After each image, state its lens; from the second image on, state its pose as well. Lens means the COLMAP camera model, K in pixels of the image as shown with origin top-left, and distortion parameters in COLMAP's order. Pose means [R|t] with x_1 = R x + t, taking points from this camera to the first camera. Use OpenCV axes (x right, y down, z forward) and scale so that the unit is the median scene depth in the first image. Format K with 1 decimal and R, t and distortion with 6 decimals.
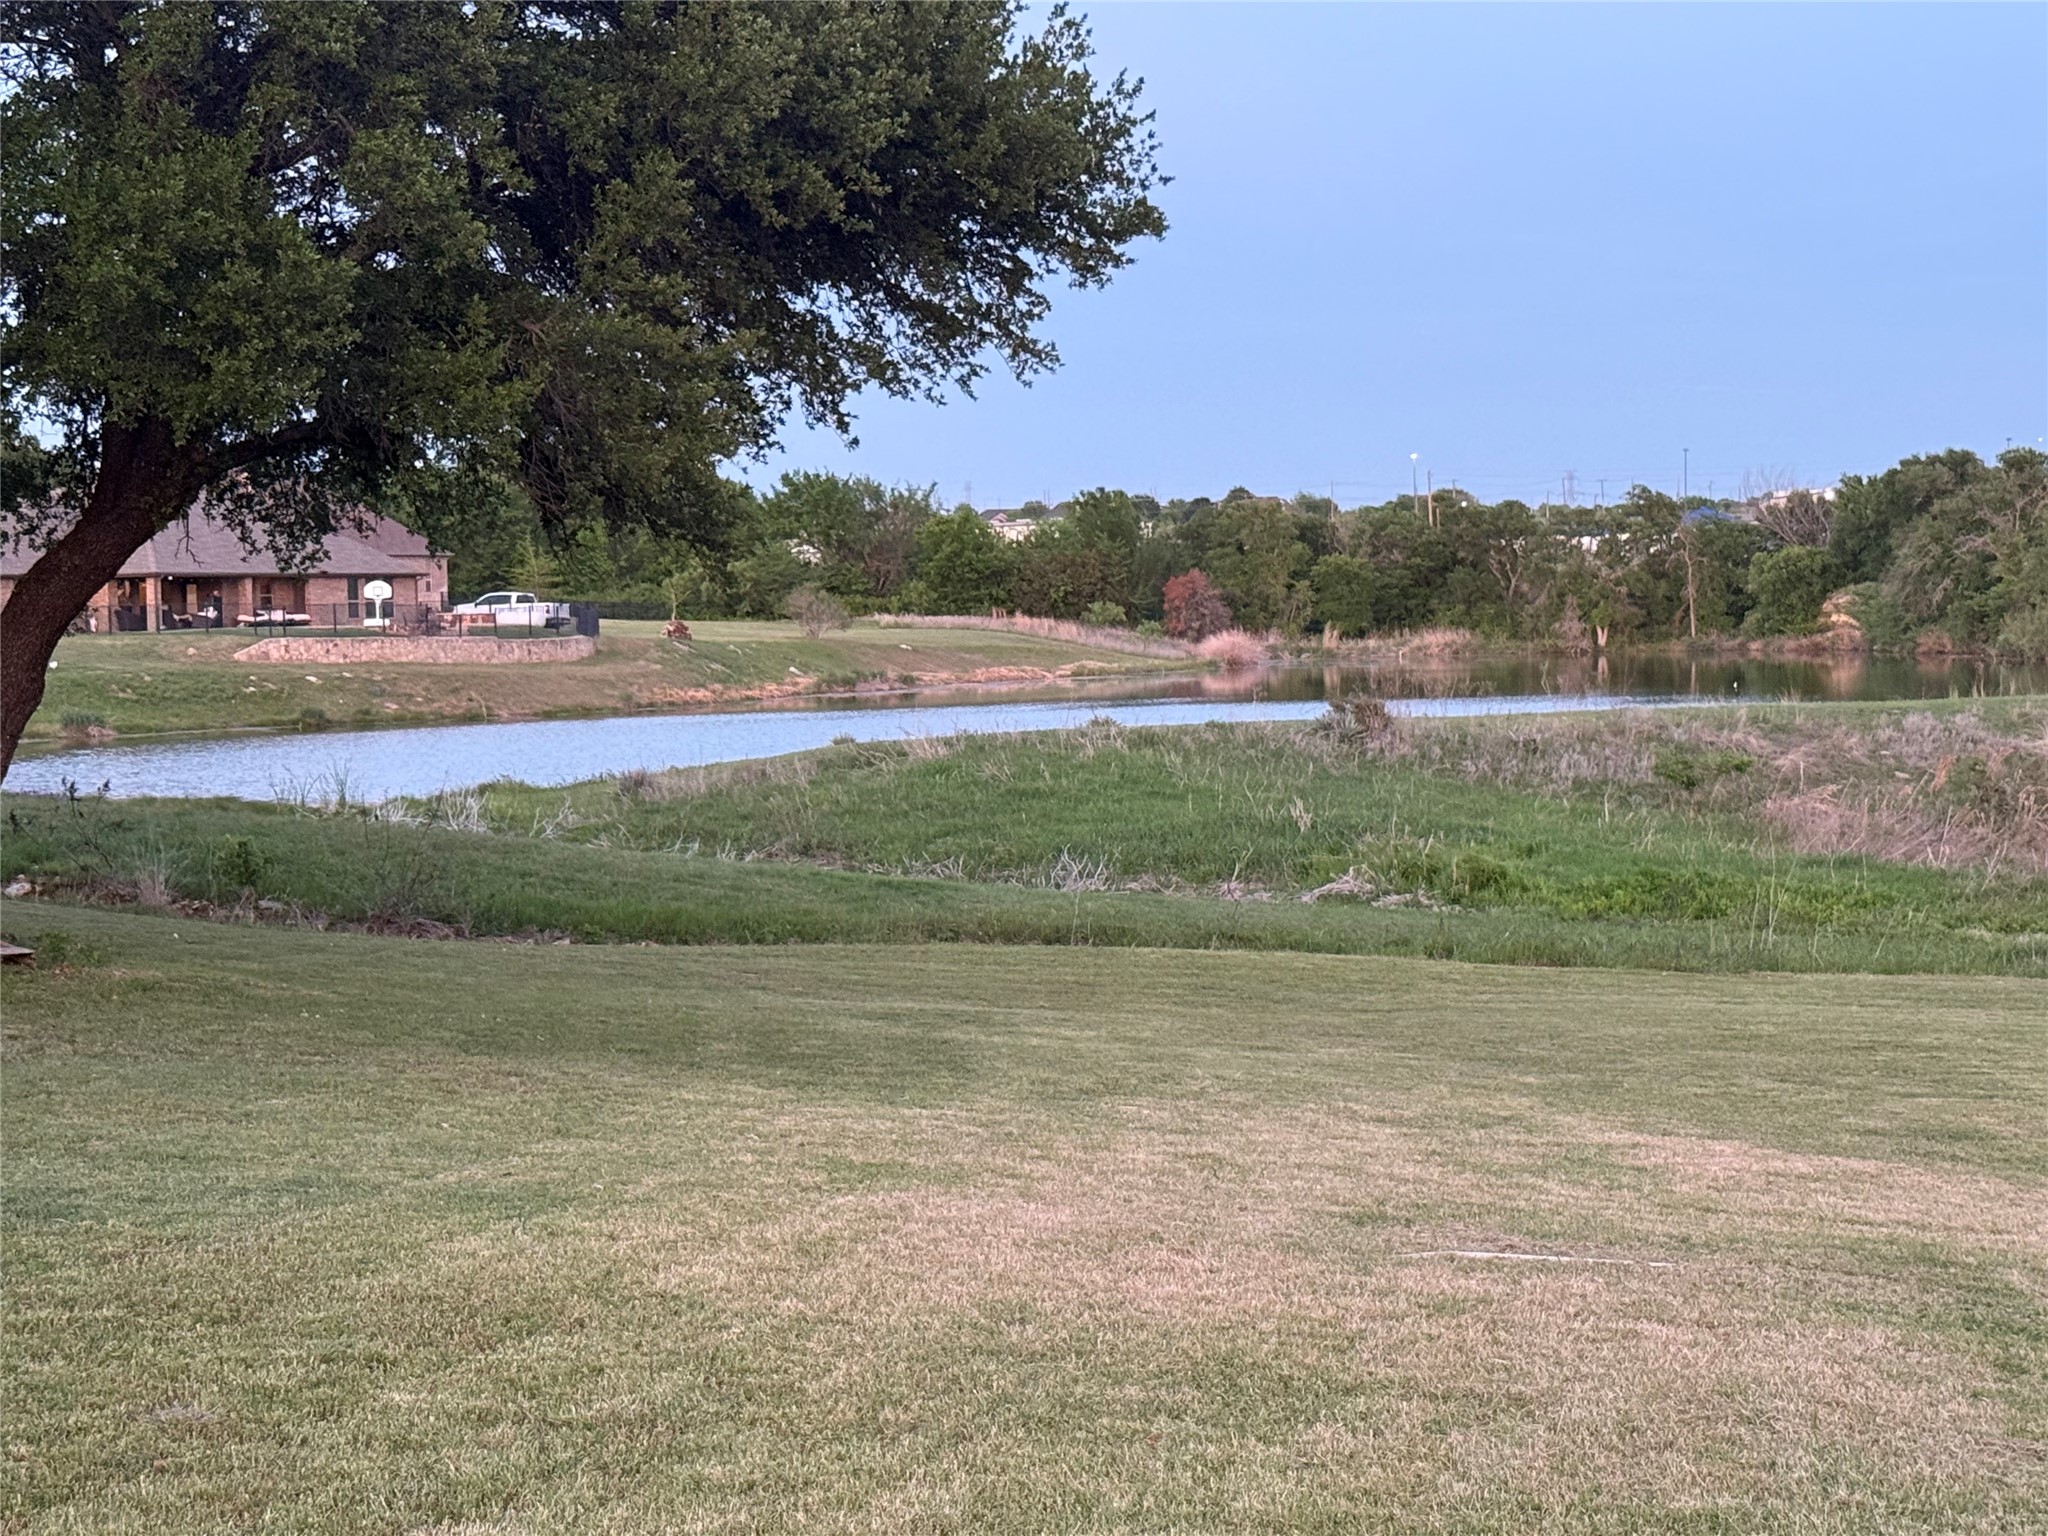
lens RADIAL K [[3640.8, 0, 1024.0], [0, 3640.8, 768.2], [0, 0, 1]] dist [0.148533, 0.000000]
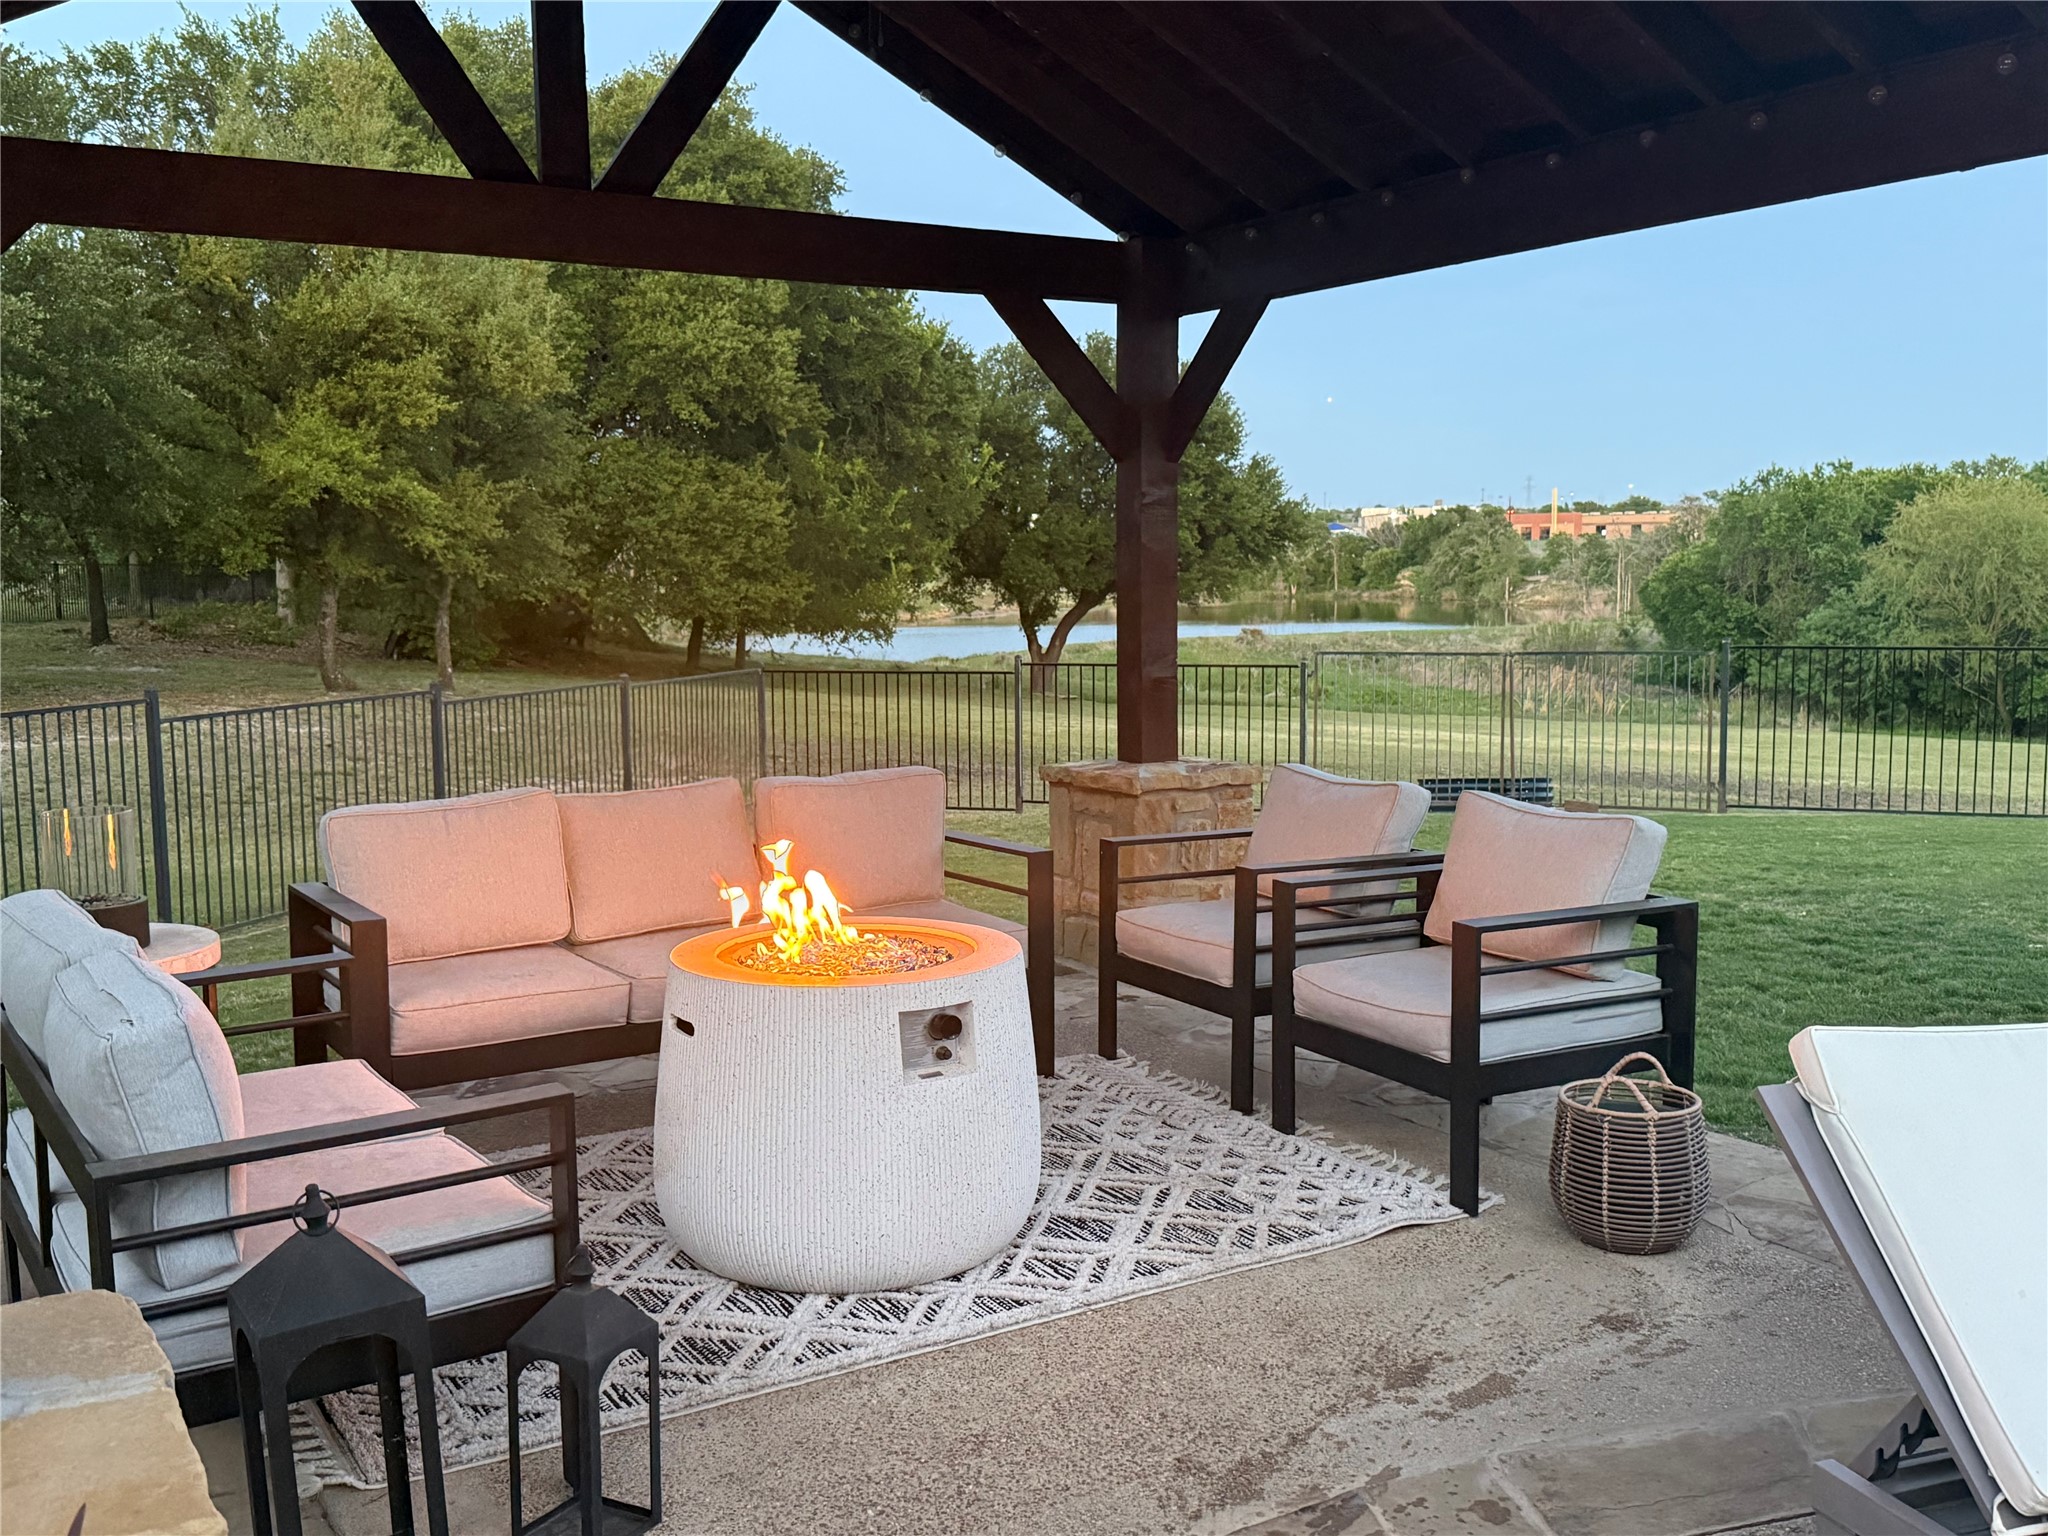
lens RADIAL K [[1965.3, 0, 1024.5], [0, 1965.3, 771.8], [0, 0, 1]] dist [-0.004458, 0.000000]
pose [[0.999288, 0.007005, 0.037083, -0.040143], [-0.009317, 0.997999, 0.062543, -0.000788], [-0.036571, -0.062844, 0.997353, -0.135609]]
